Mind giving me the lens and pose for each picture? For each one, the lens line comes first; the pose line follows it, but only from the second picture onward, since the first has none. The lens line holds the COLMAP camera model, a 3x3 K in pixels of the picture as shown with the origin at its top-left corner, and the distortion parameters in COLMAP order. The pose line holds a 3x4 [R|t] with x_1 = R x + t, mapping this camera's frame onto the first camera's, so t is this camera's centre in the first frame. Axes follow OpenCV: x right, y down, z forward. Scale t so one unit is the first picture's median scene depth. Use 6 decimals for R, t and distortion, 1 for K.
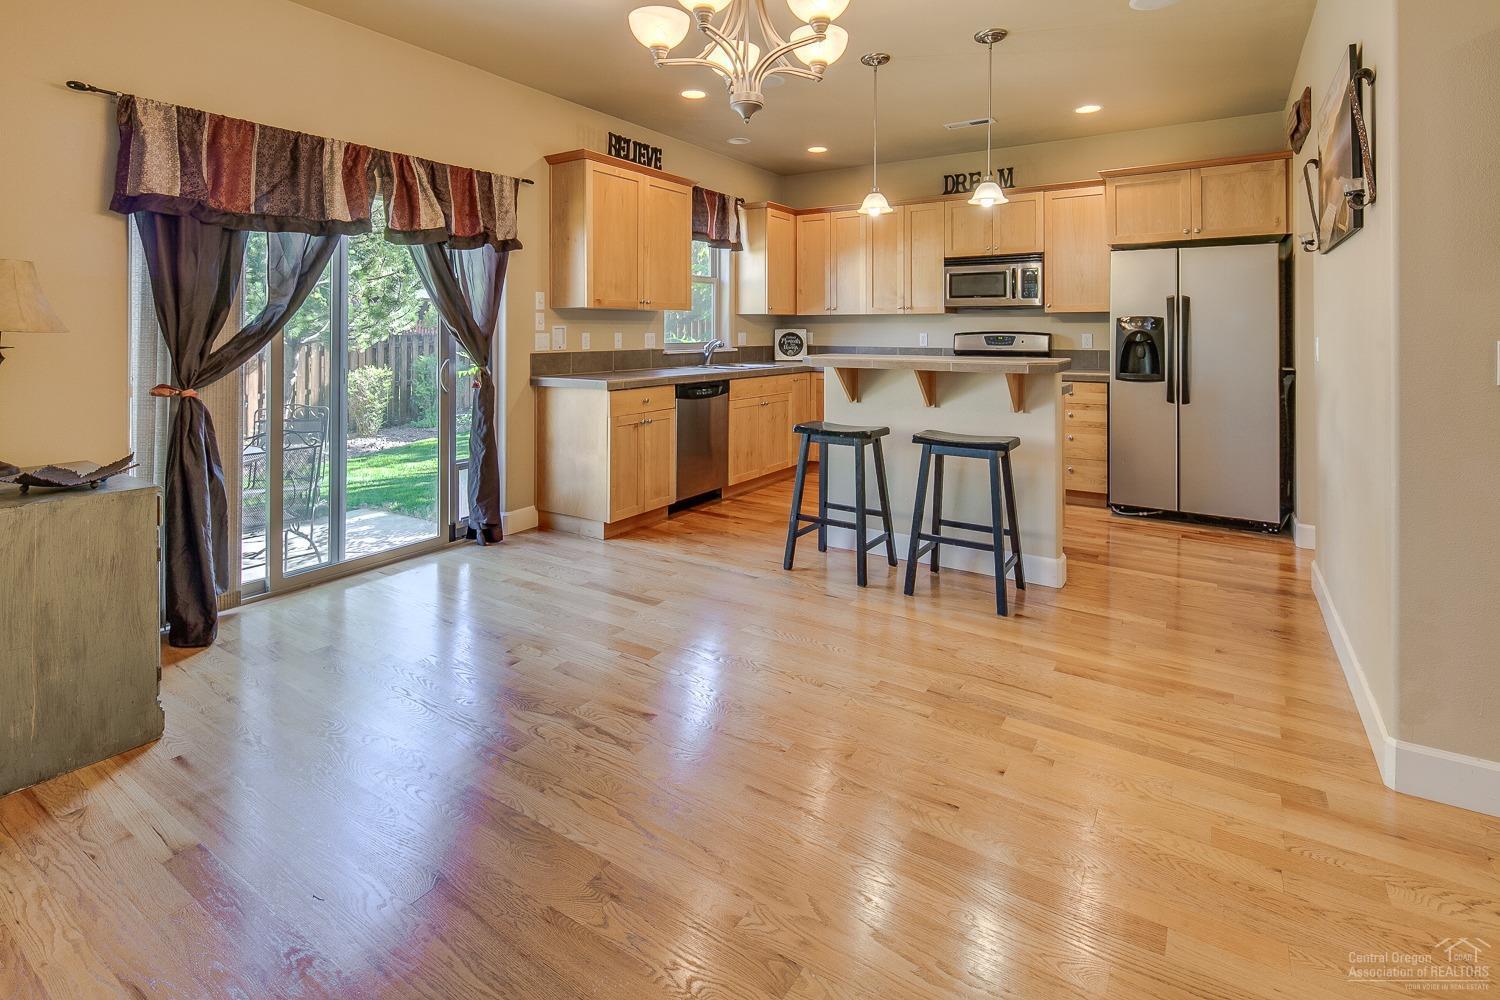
lens RADIAL K [[721.0, 0, 744.1], [0, 721.0, 324.0], [0, 0, 1]] dist [0.002214, -0.002967]
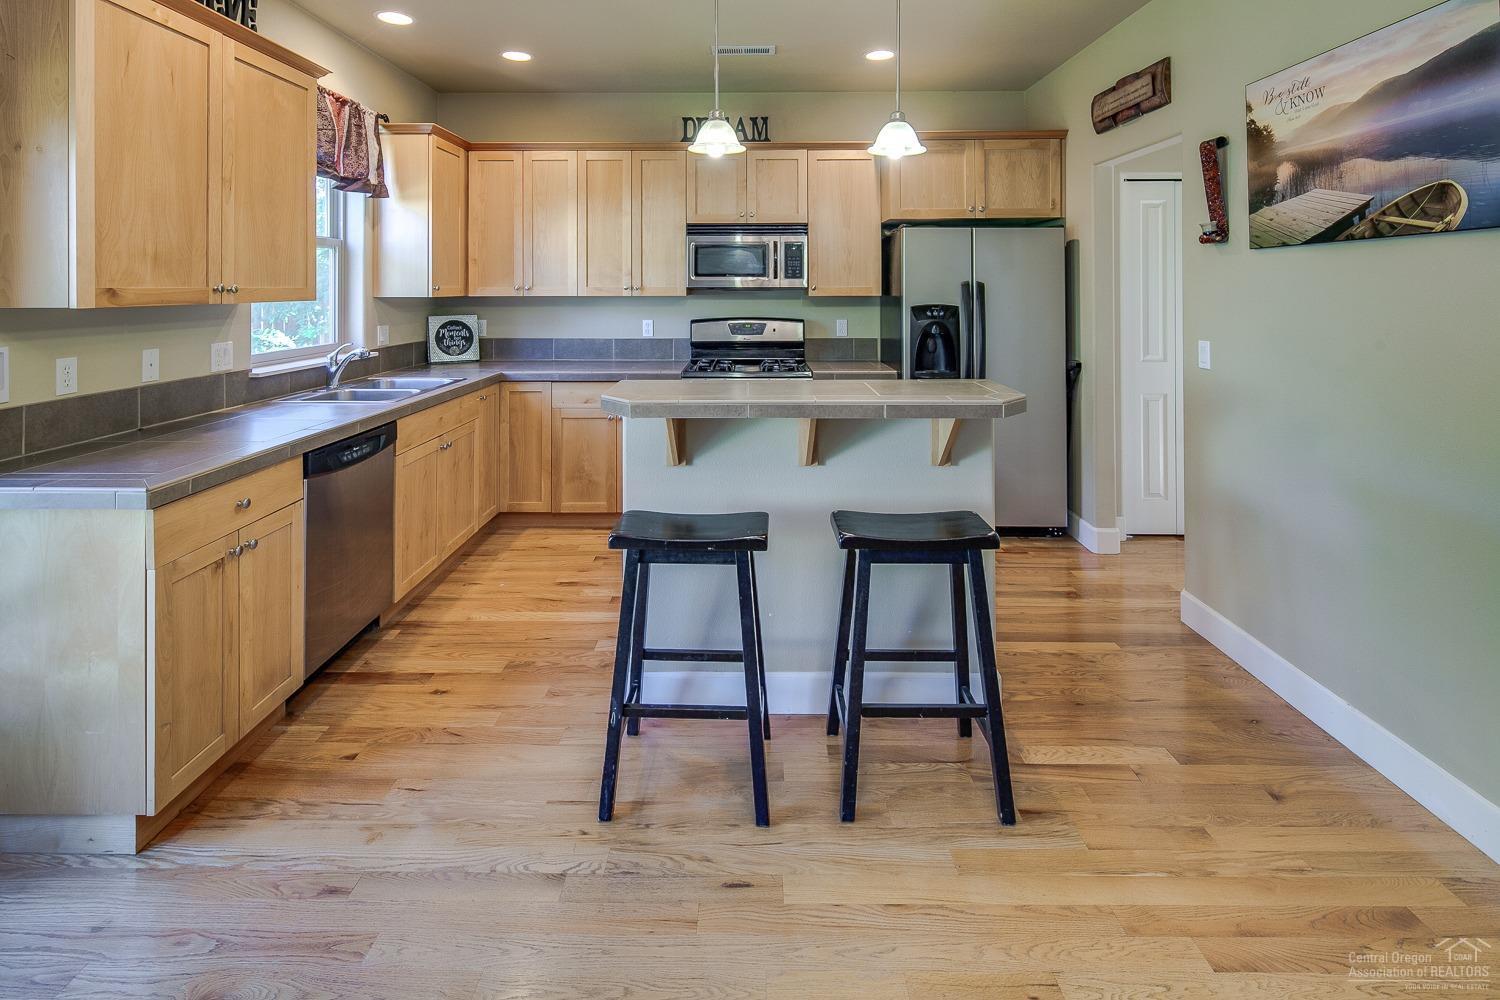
lens RADIAL K [[721.0, 0, 743.1], [0, 721.0, 280.8], [0, 0, 1]] dist [0.002214, -0.002967]
pose [[0.842840, 0.001749, 0.538162, -0.107734], [-0.001056, 0.999998, -0.001596, -0.037342], [-0.538164, 0.000777, 0.842840, 0.399032]]
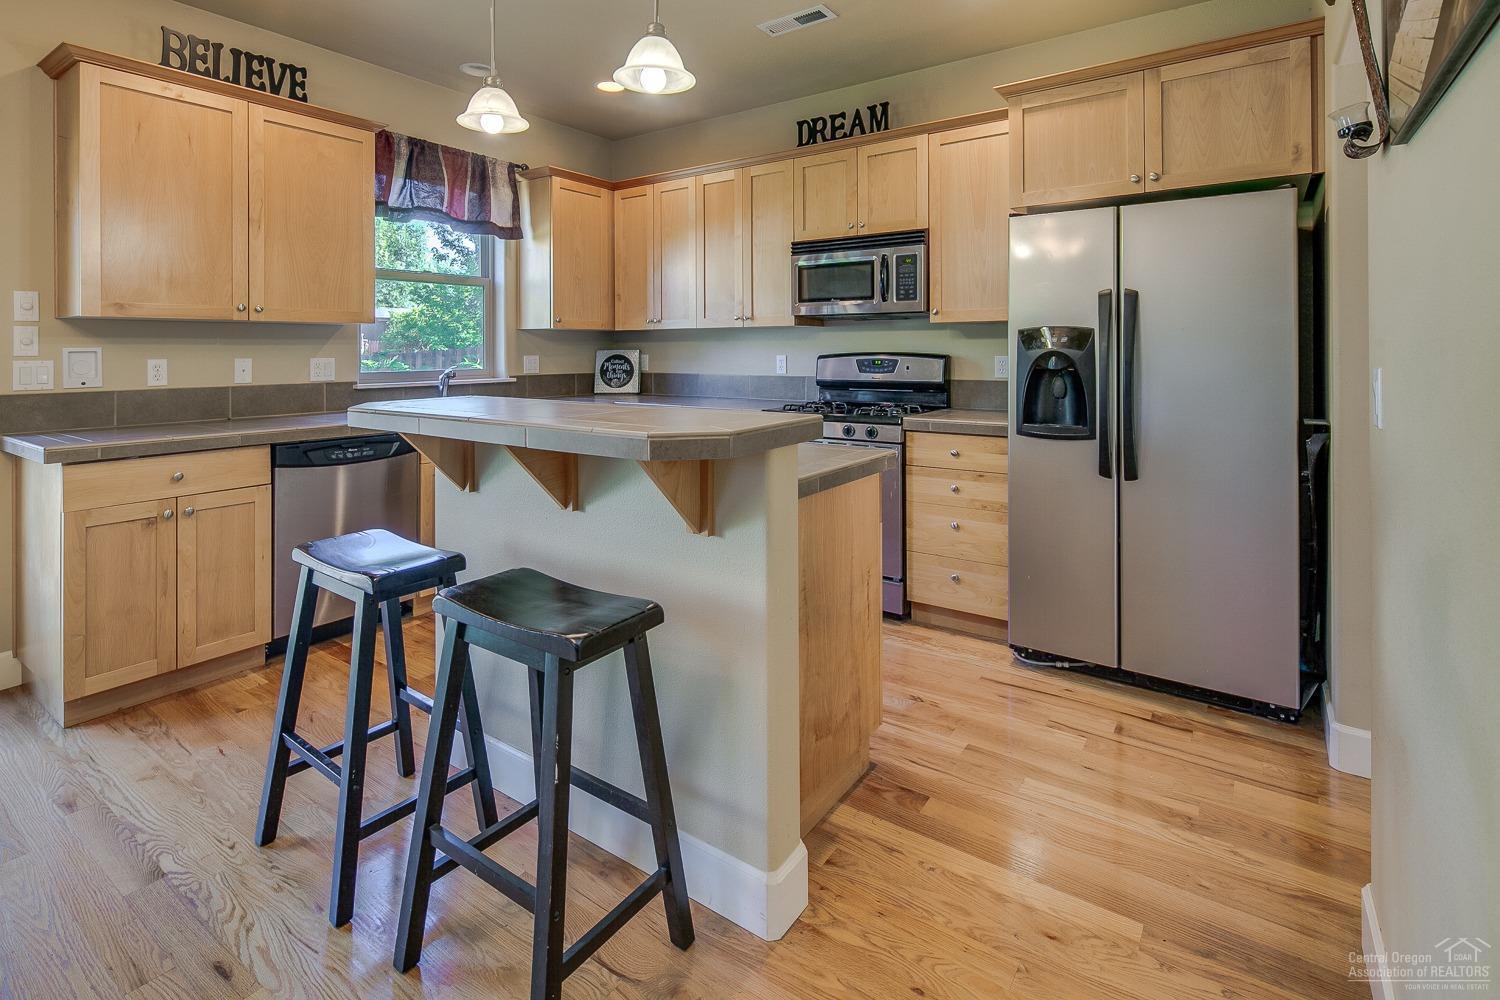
lens RADIAL K [[721.0, 0, 744.2], [0, 721.0, 348.2], [0, 0, 1]] dist [0.002214, -0.002967]
pose [[0.999401, -0.005127, -0.034223, 0.318873], [0.005348, 0.999965, 0.006389, 0.001866], [0.034189, -0.006568, 0.999394, 0.411707]]
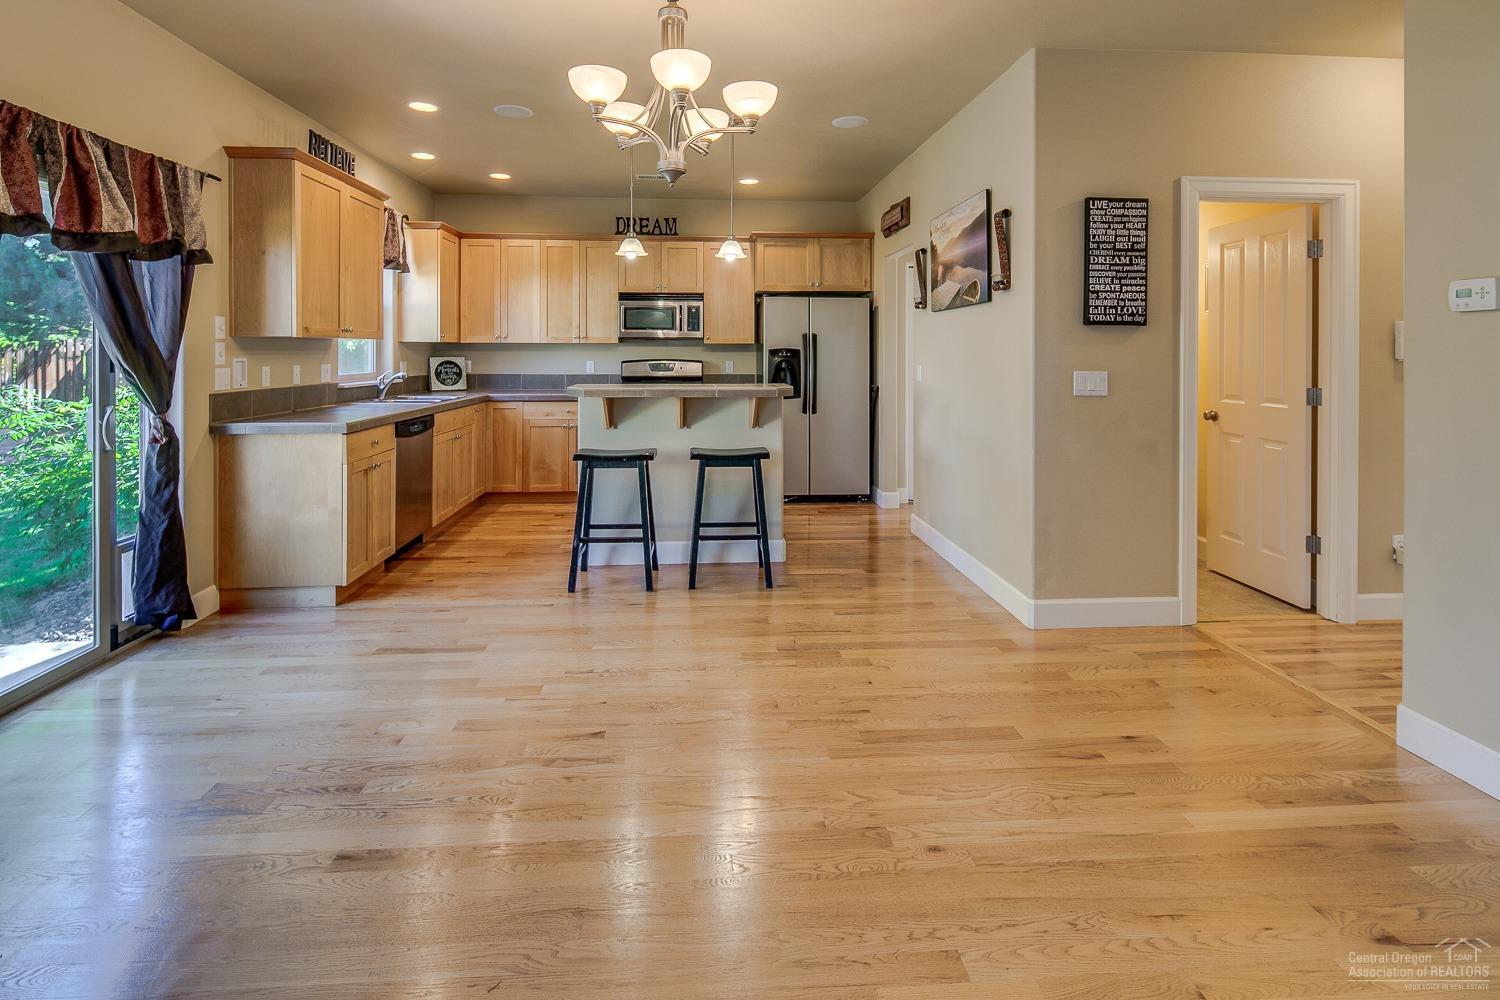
lens RADIAL K [[721.0, 0, 742.0], [0, 721.0, 349.5], [0, 0, 1]] dist [0.002214, -0.002967]
pose [[0.796912, 0.001299, 0.604094, -0.295053], [-0.005492, 0.999972, 0.005094, -0.014654], [-0.604070, -0.007377, 0.796897, 0.014395]]
